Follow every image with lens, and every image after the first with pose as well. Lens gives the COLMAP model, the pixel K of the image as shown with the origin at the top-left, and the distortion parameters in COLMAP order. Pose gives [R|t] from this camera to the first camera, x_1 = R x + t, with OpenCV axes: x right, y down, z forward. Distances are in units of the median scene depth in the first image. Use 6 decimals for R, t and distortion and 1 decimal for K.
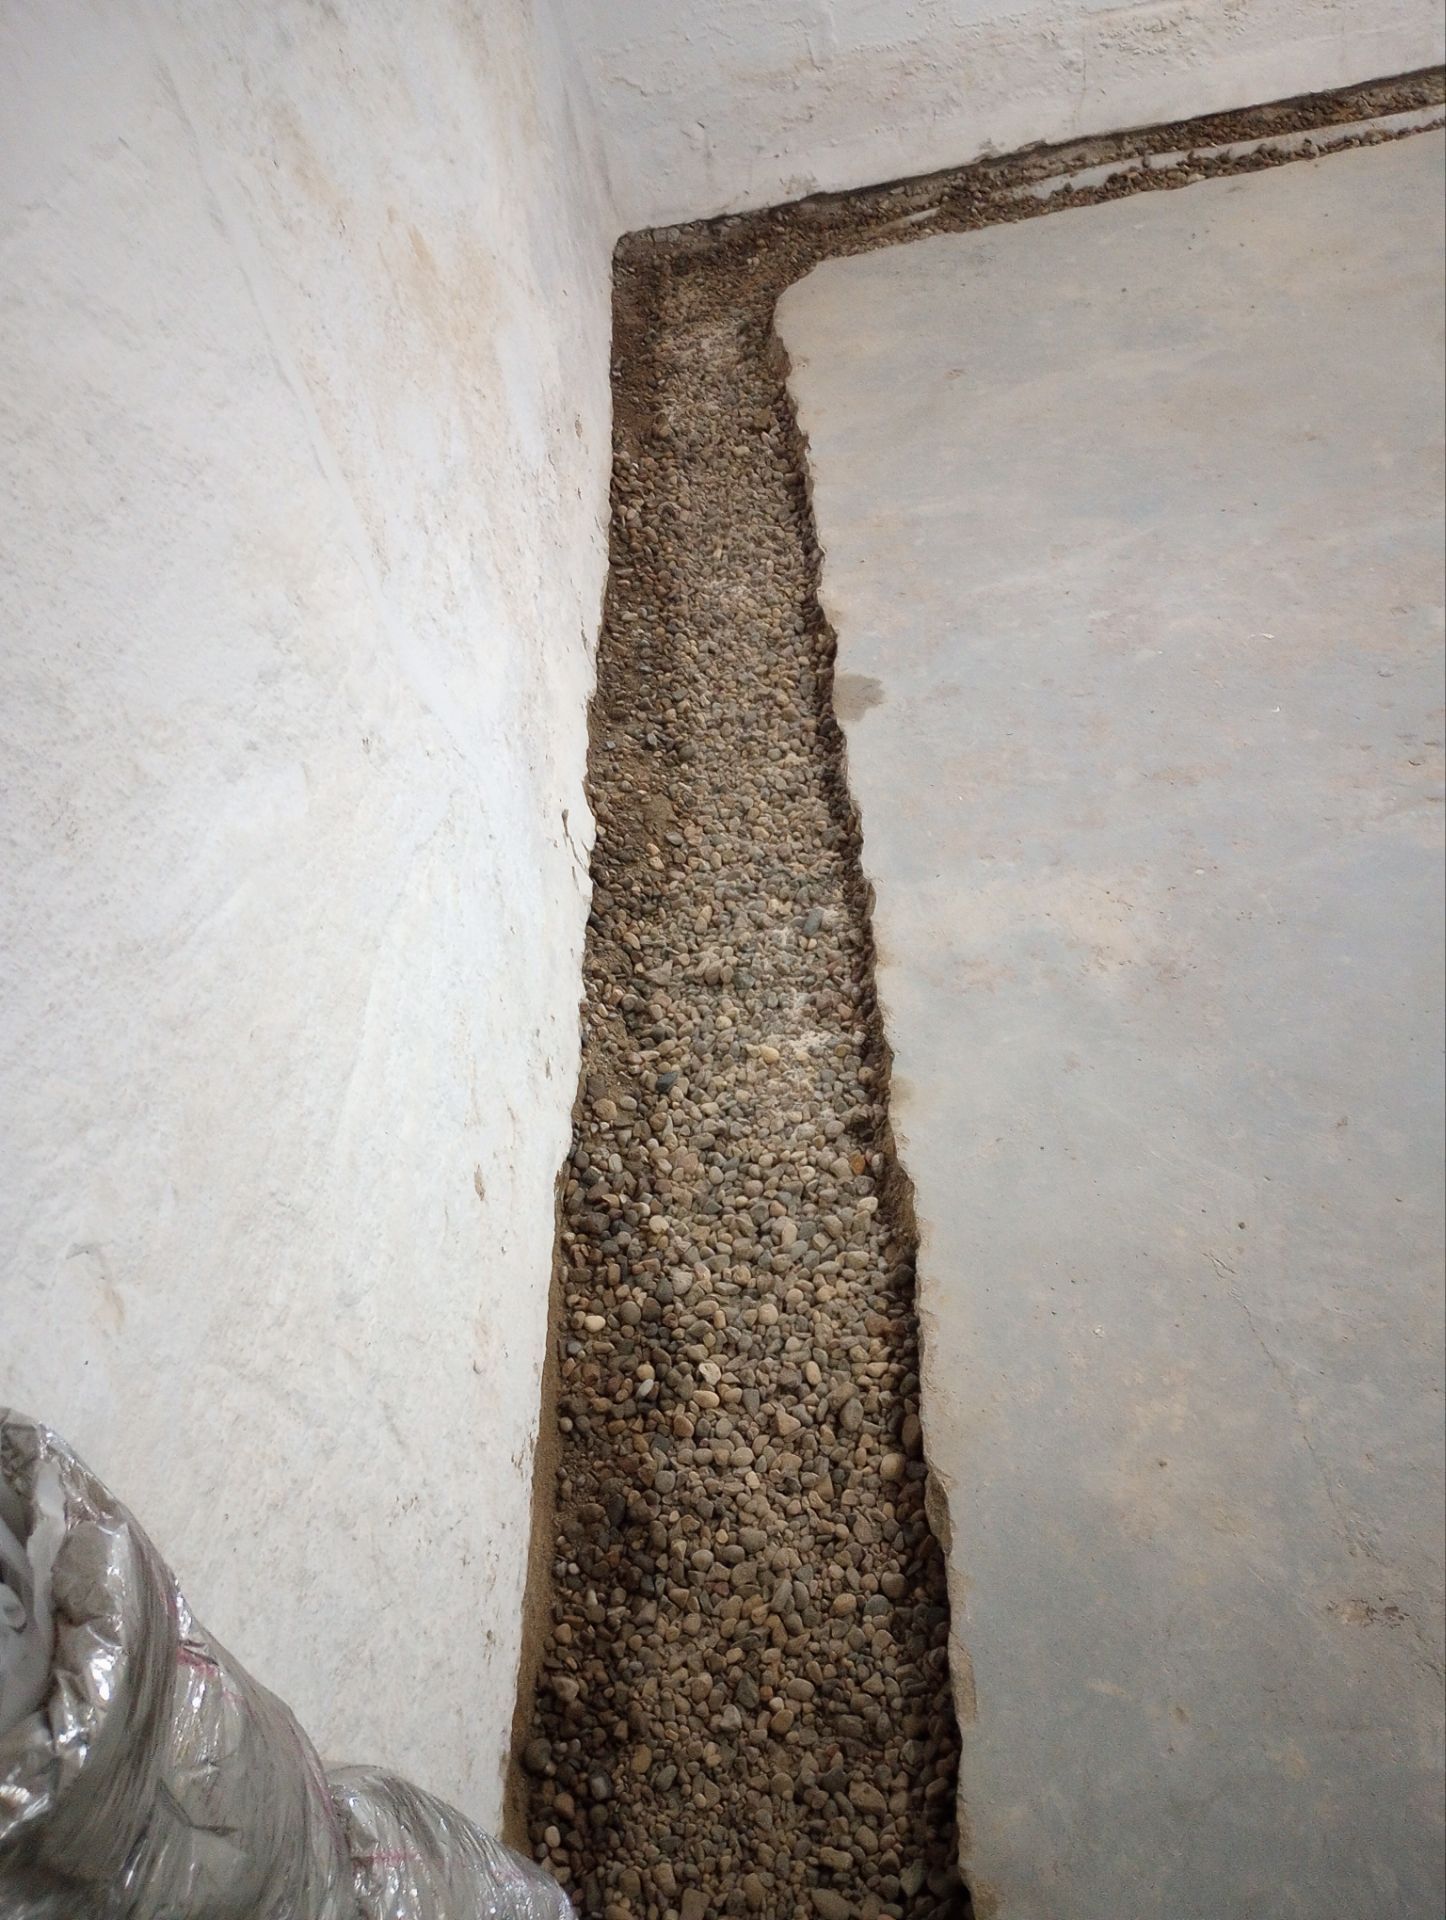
lens RADIAL K [[1527.5, 0, 723.0], [0, 1527.5, 960.0], [0, 0, 1]] dist [0.008626, 0.007597]
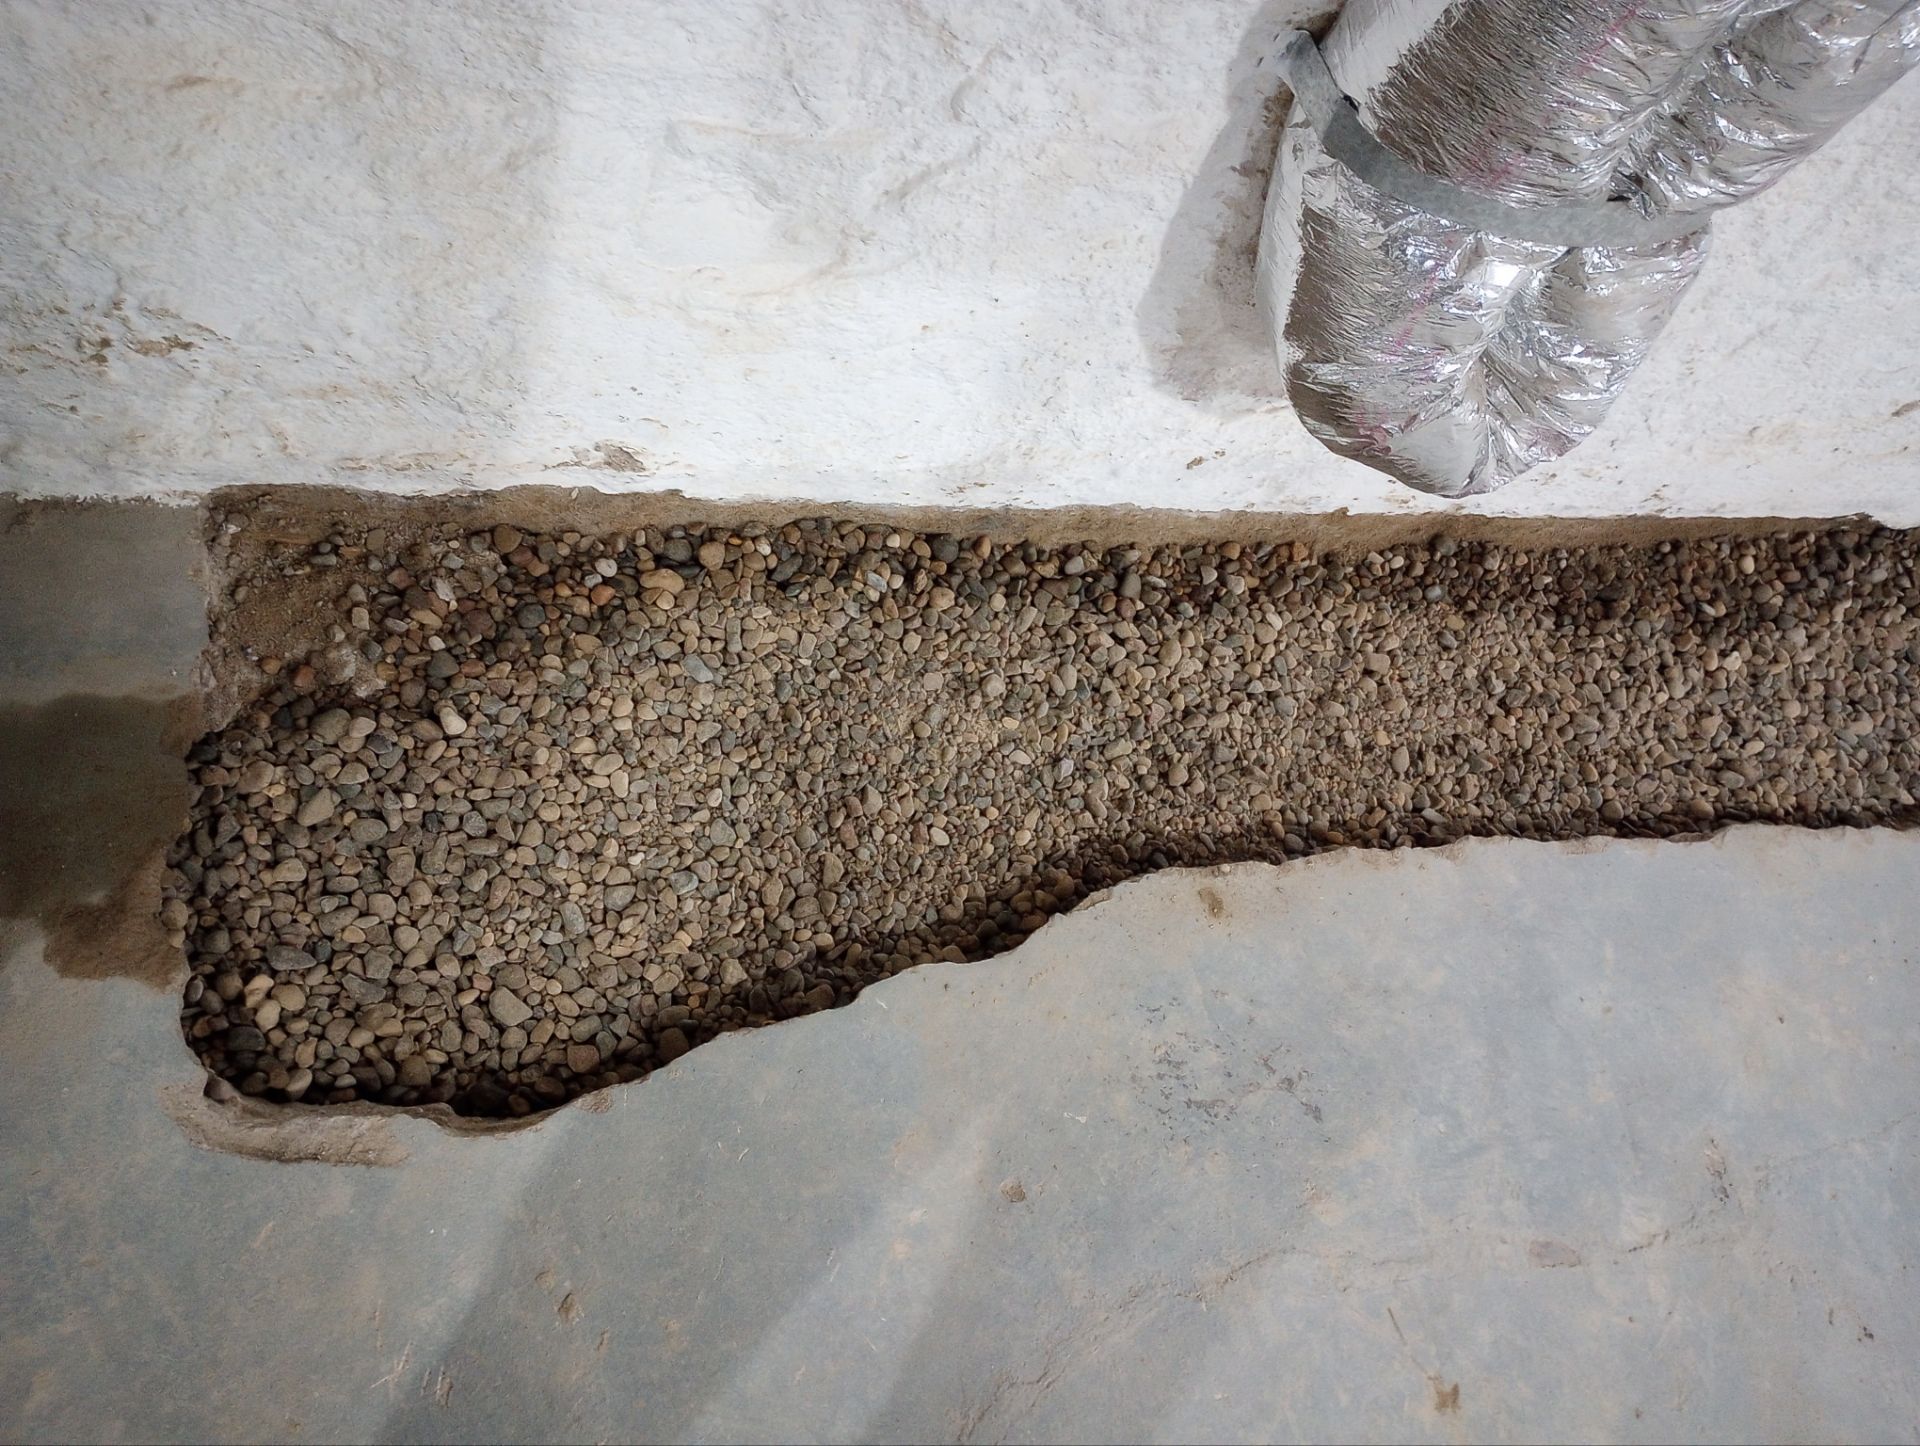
lens RADIAL K [[1576.1, 0, 964.3], [0, 1576.1, 718.8], [0, 0, 1]] dist [0.075290, -0.107329]
pose [[0.102917, 0.975427, -0.194806, 0.218071], [-0.891842, 0.177216, 0.416188, 0.310197], [0.440484, 0.130904, 0.888166, -0.322862]]
